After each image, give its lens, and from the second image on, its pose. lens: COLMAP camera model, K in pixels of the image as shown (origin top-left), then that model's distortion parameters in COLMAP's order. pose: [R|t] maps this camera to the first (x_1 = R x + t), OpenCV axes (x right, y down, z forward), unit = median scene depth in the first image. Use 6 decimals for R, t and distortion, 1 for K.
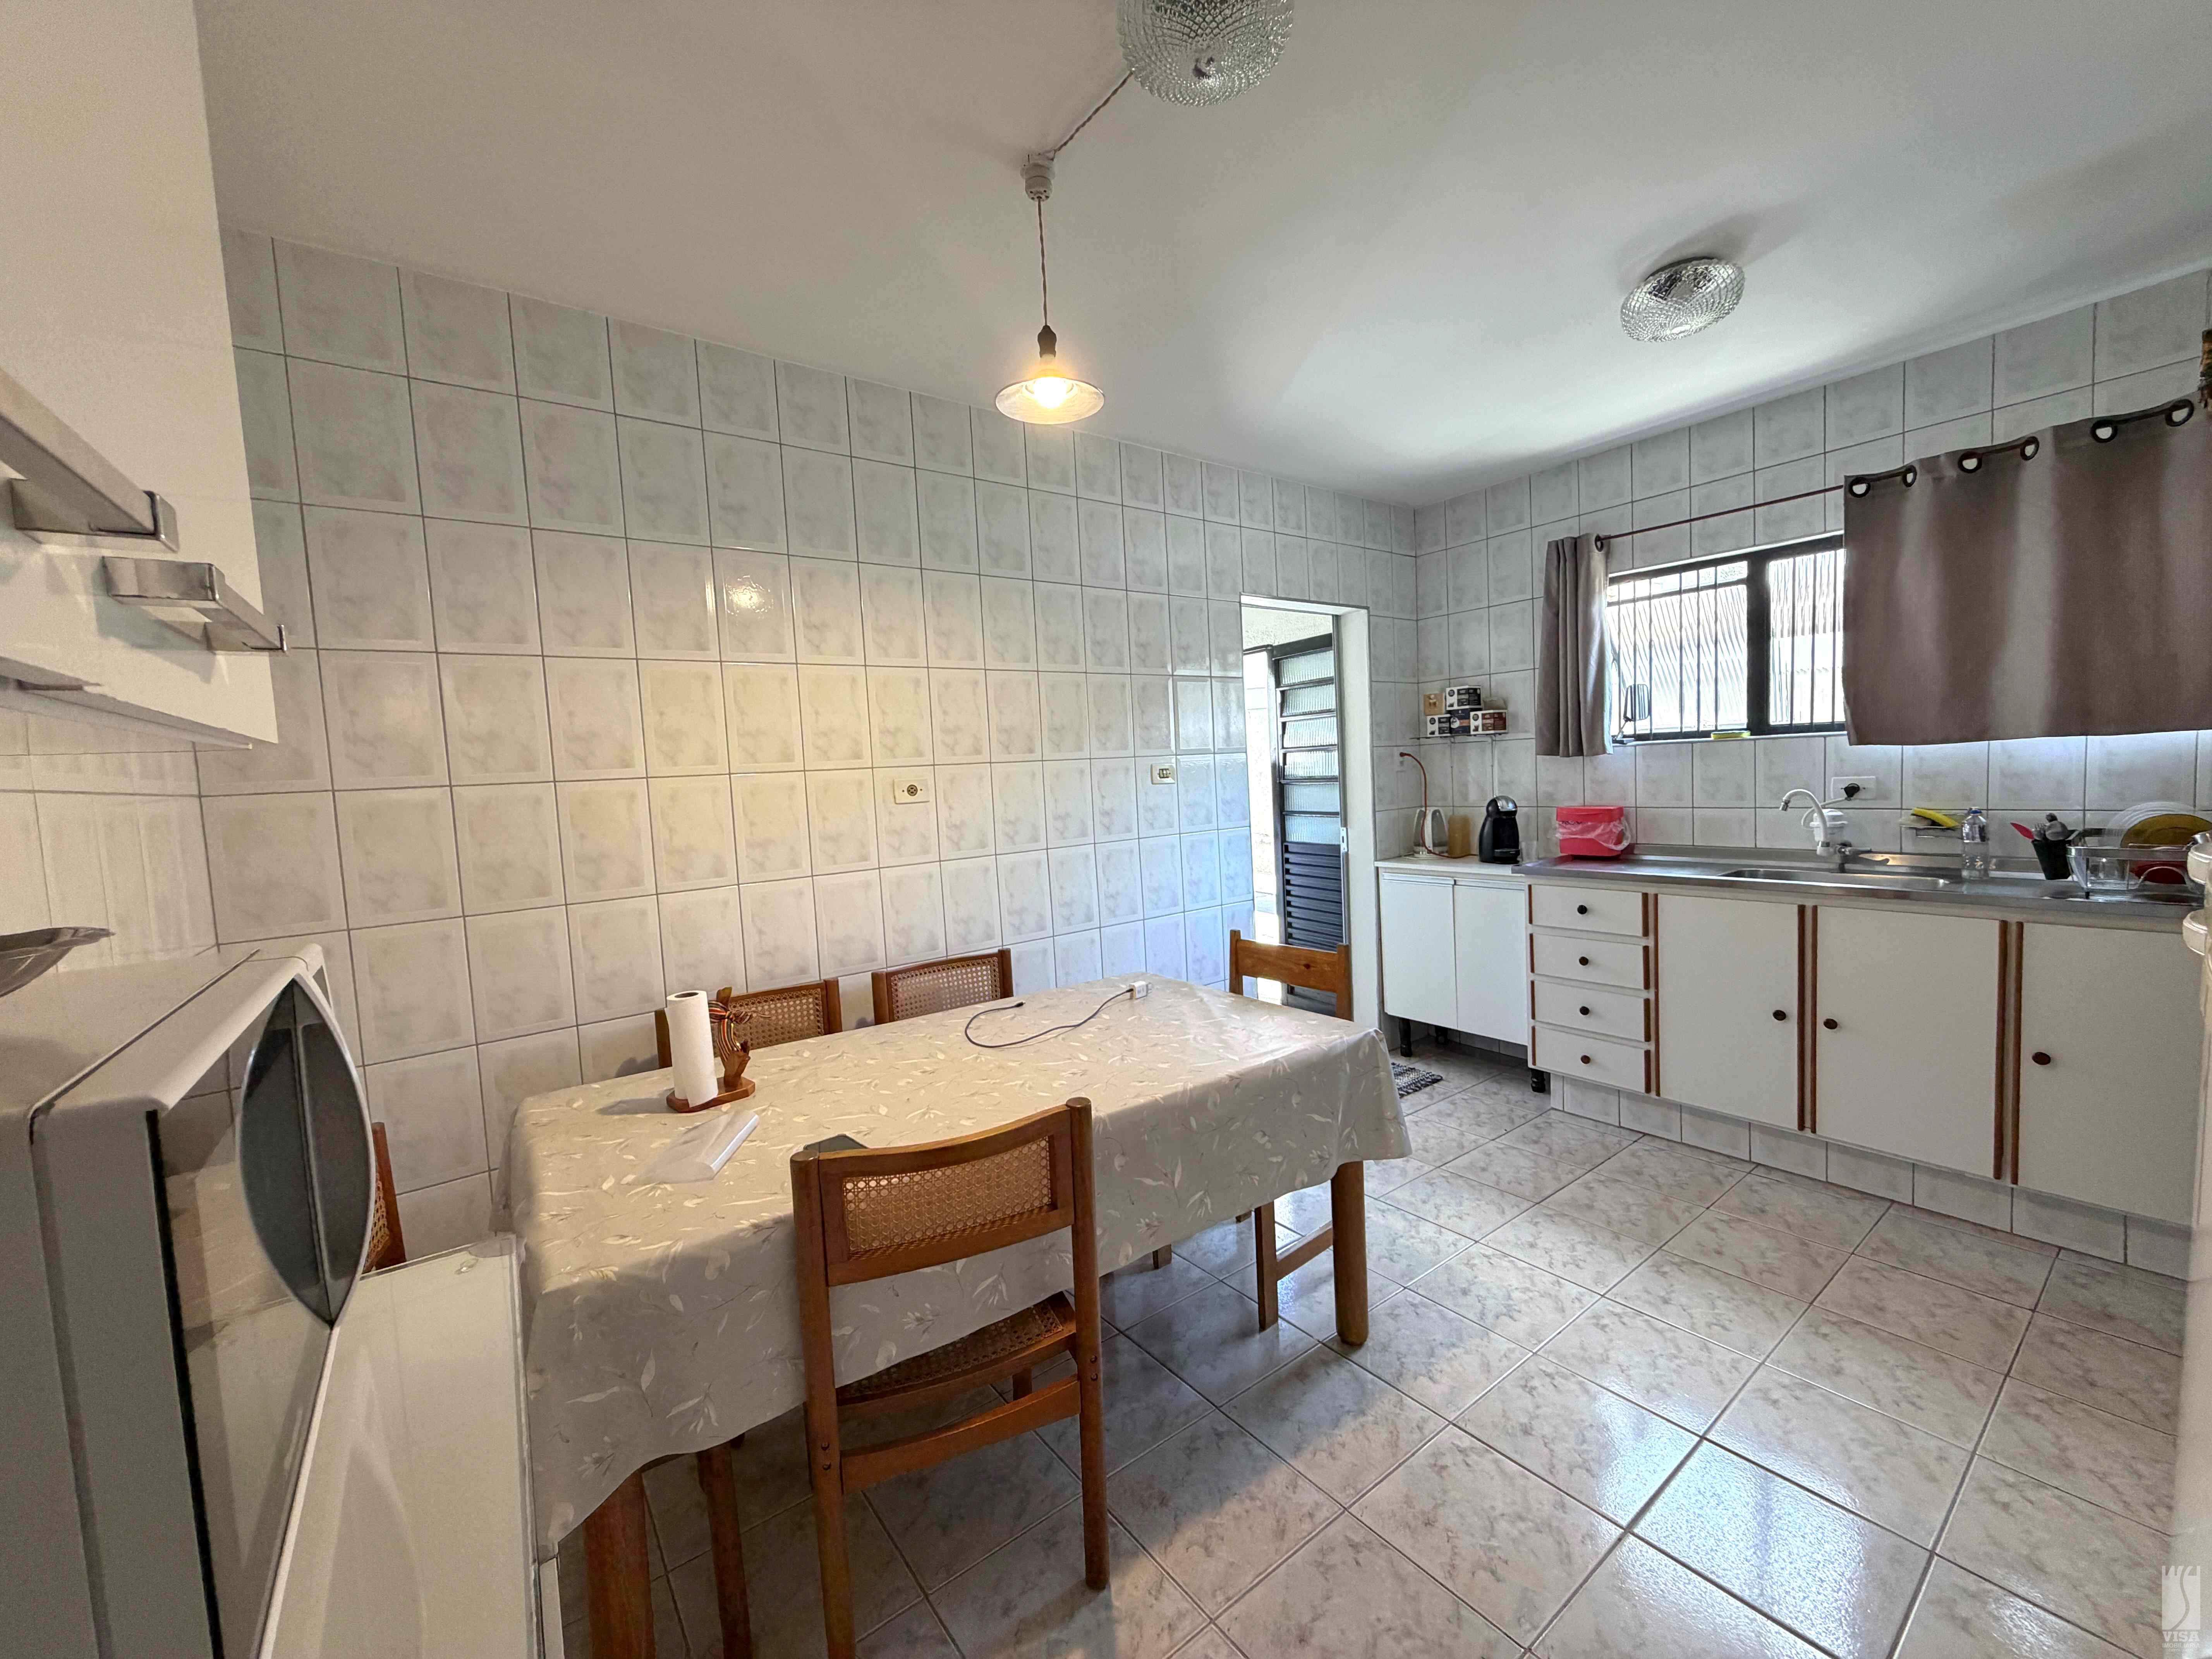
lens RADIAL K [[881.0, 0, 1104.6], [0, 881.0, 827.7], [0, 0, 1]] dist [-0.000801, 0.000116]
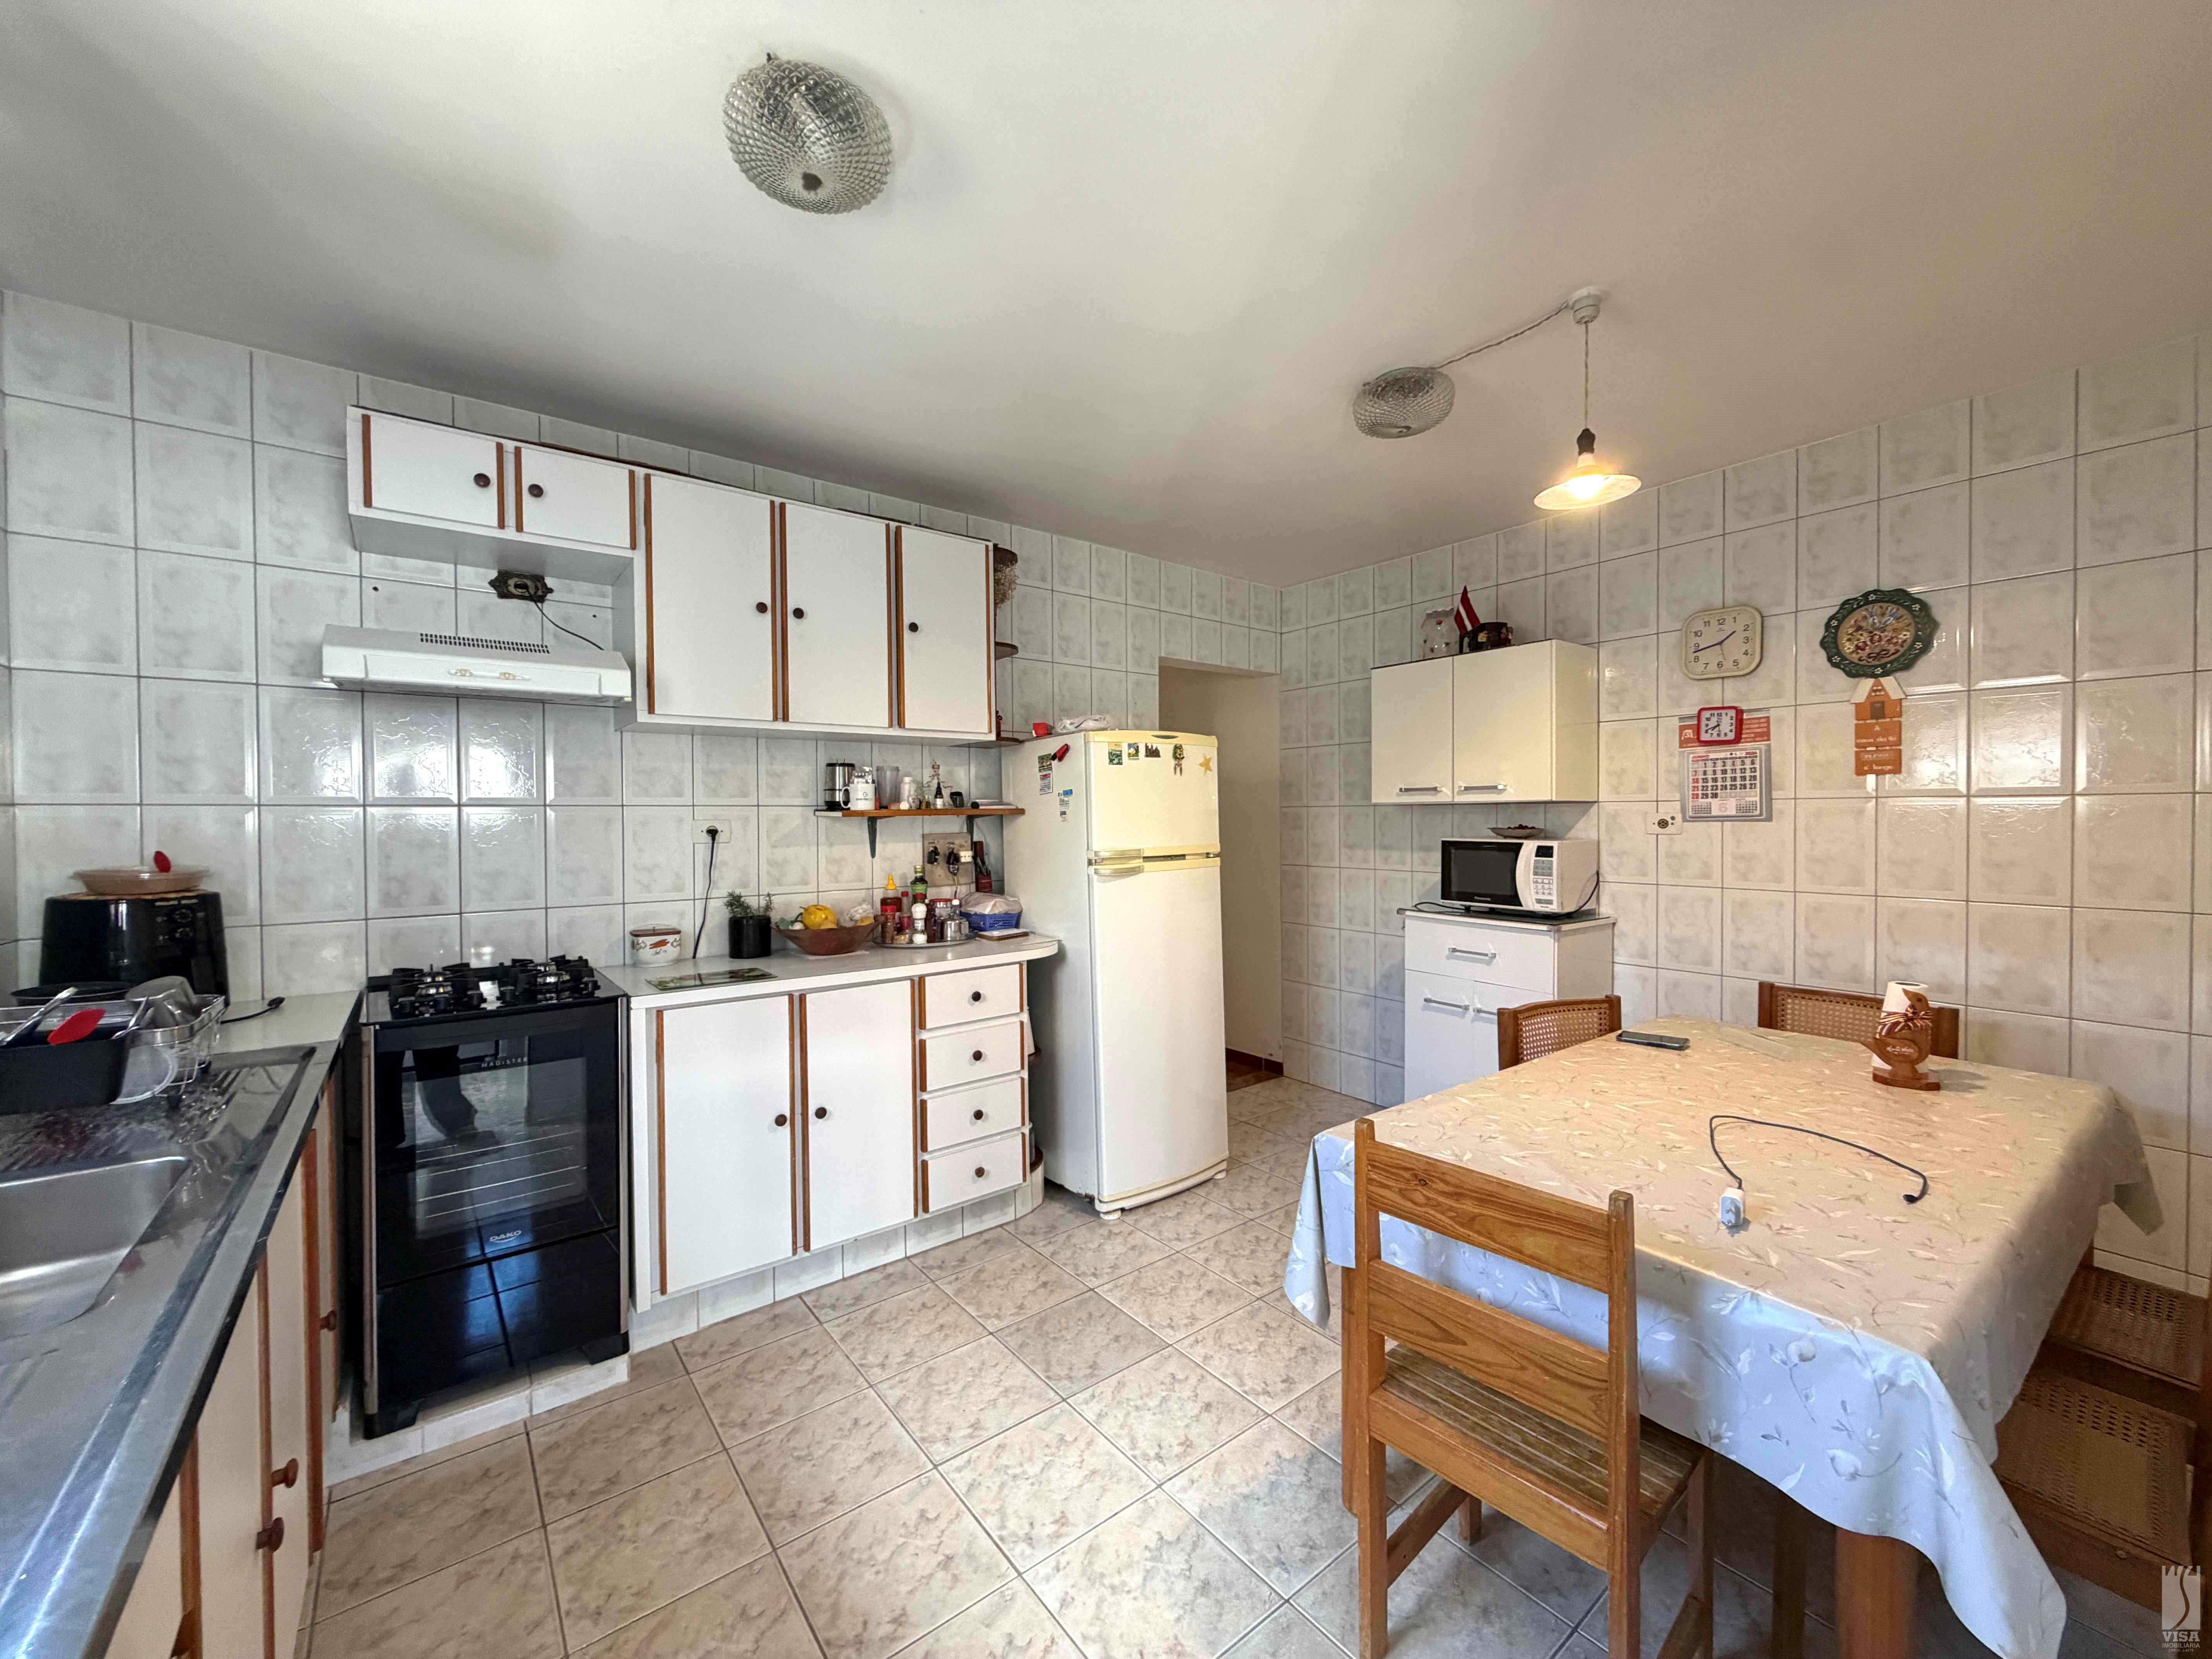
lens RADIAL K [[881.0, 0, 1104.6], [0, 881.0, 827.7], [0, 0, 1]] dist [-0.000801, 0.000116]
pose [[-0.998276, 0.056013, -0.017530, 0.531994], [0.054452, 0.995345, 0.079524, -0.149605], [0.021903, 0.078432, -0.996679, 1.875804]]
